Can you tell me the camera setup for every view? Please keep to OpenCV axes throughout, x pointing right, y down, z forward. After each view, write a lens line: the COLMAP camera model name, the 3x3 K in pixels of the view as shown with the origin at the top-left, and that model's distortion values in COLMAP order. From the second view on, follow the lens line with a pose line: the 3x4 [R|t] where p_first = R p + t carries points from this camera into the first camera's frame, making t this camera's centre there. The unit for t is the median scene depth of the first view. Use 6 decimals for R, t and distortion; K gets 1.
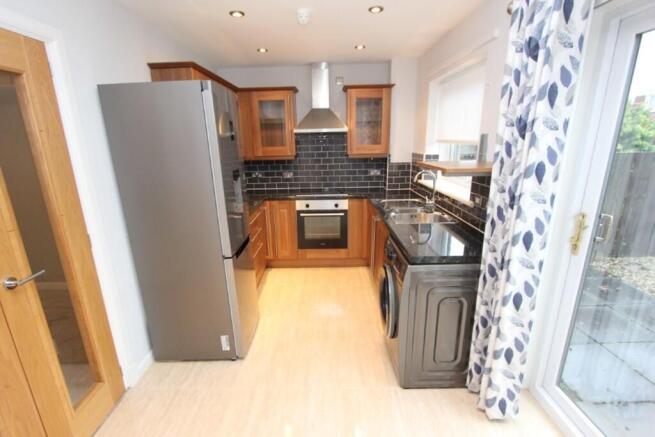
lens RADIAL K [[303.6, 0, 328.7], [0, 303.6, 220.4], [0, 0, 1]] dist [0.001727, 0.000903]
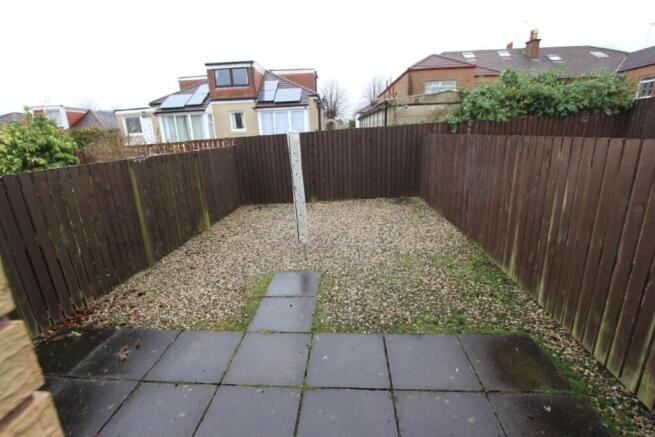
lens RADIAL K [[303.6, 0, 327.9], [0, 303.6, 216.9], [0, 0, 1]] dist [0.001727, 0.000903]
pose [[0.073138, -0.254789, 0.964227, 0.180927], [0.299876, 0.927694, 0.222390, -0.056585], [-0.951170, 0.272884, 0.144255, 0.189720]]
